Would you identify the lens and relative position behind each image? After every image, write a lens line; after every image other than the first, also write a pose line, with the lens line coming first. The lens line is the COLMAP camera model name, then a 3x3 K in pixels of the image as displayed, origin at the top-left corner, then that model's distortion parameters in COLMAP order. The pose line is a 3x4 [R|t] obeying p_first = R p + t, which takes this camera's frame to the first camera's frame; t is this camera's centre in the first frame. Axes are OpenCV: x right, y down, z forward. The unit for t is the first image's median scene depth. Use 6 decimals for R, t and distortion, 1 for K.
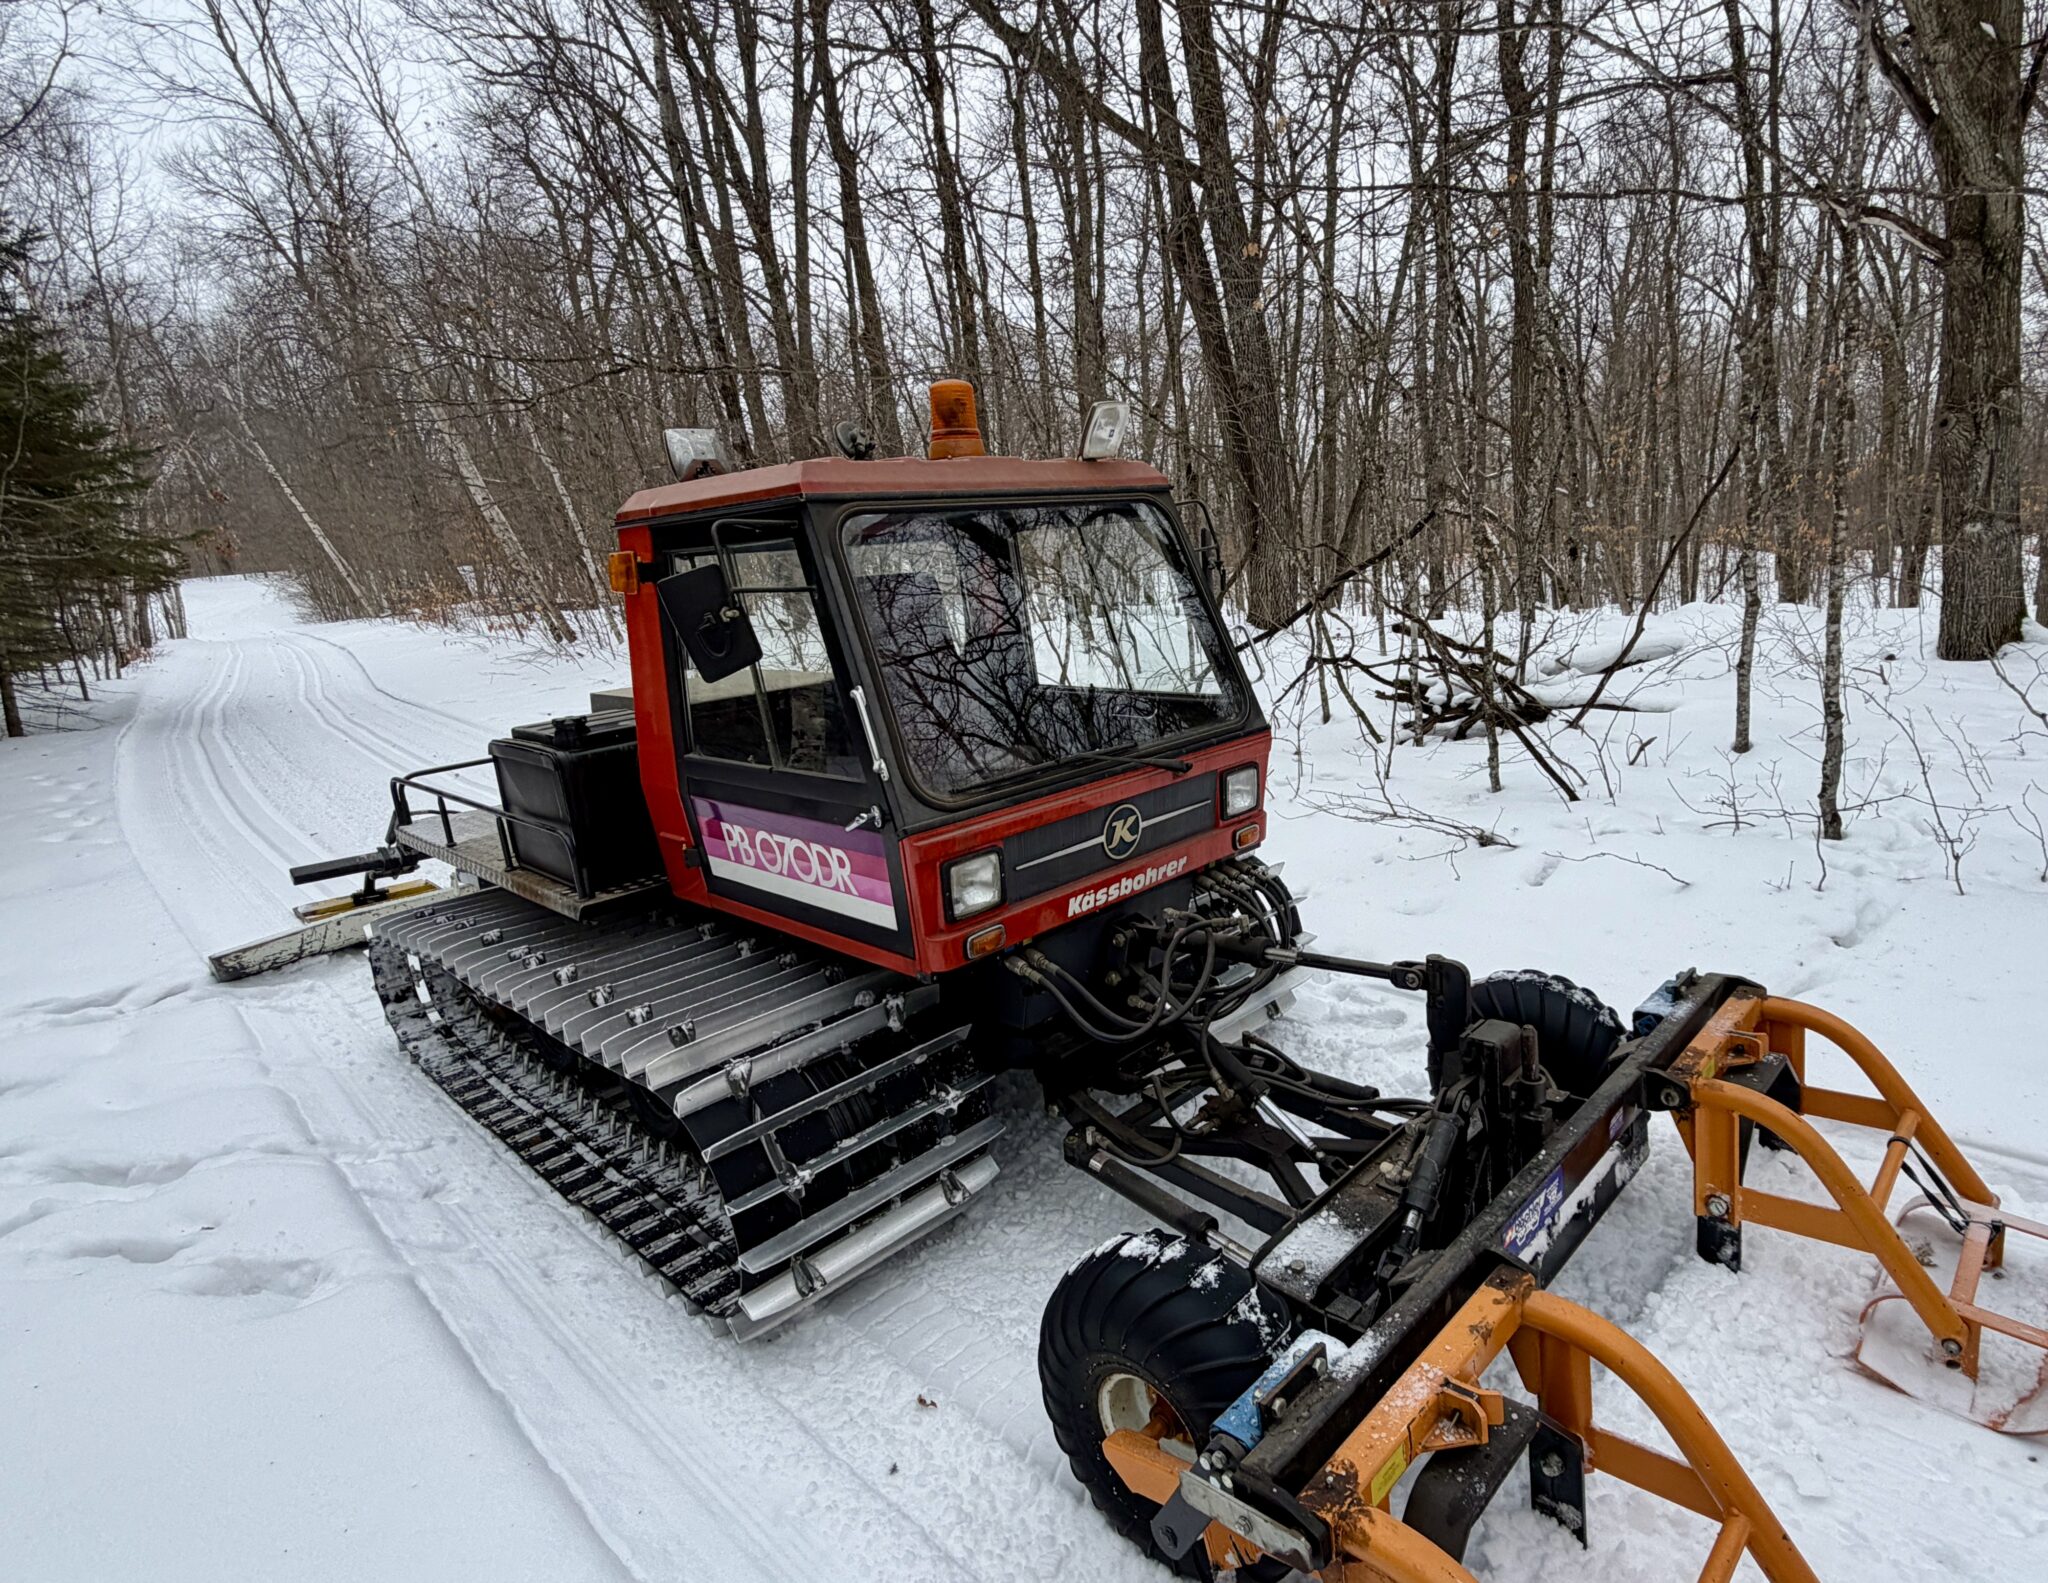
lens RADIAL K [[888.9, 0, 1022.1], [0, 888.9, 790.7], [0, 0, 1]] dist [-0.001160, -0.000523]
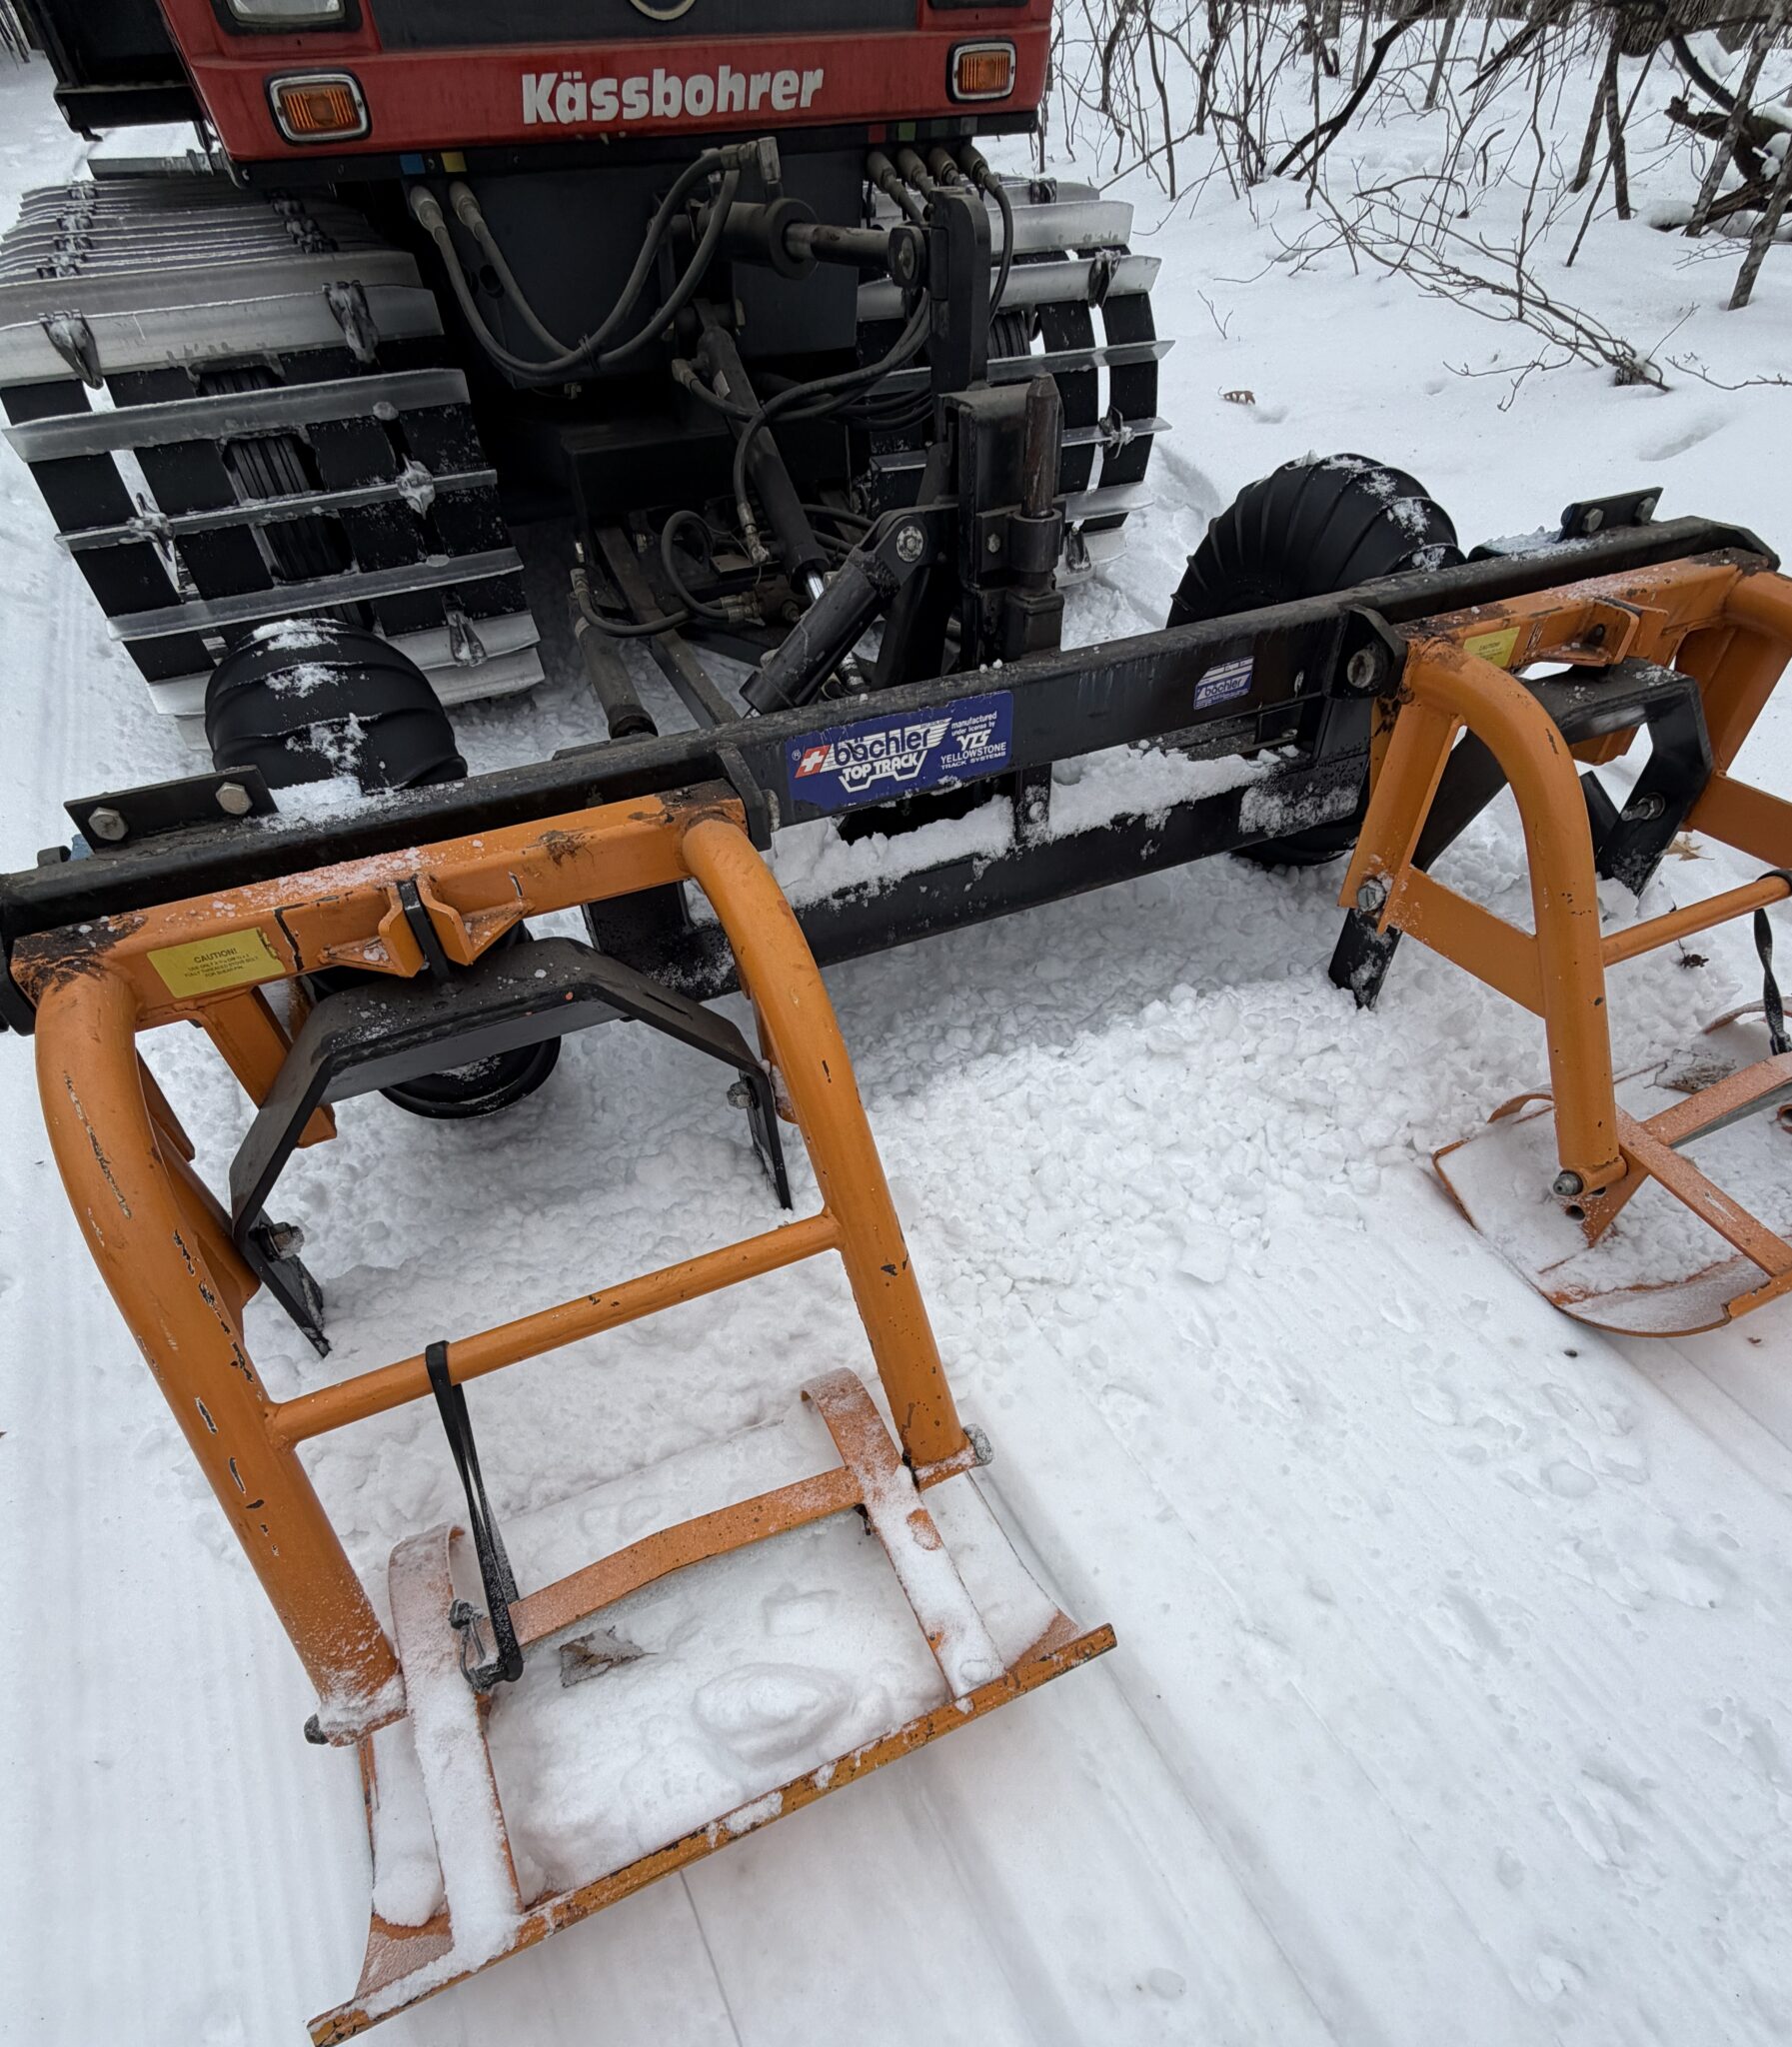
lens RADIAL K [[1021.8, 0, 895.4], [0, 1021.8, 1025.9], [0, 0, 1]] dist [-0.004069, -0.001440]
pose [[0.948207, 0.300864, -0.101903, 0.489130], [-0.192503, 0.799438, 0.569071, 0.188194], [0.252678, -0.519981, 0.815950, 0.300451]]
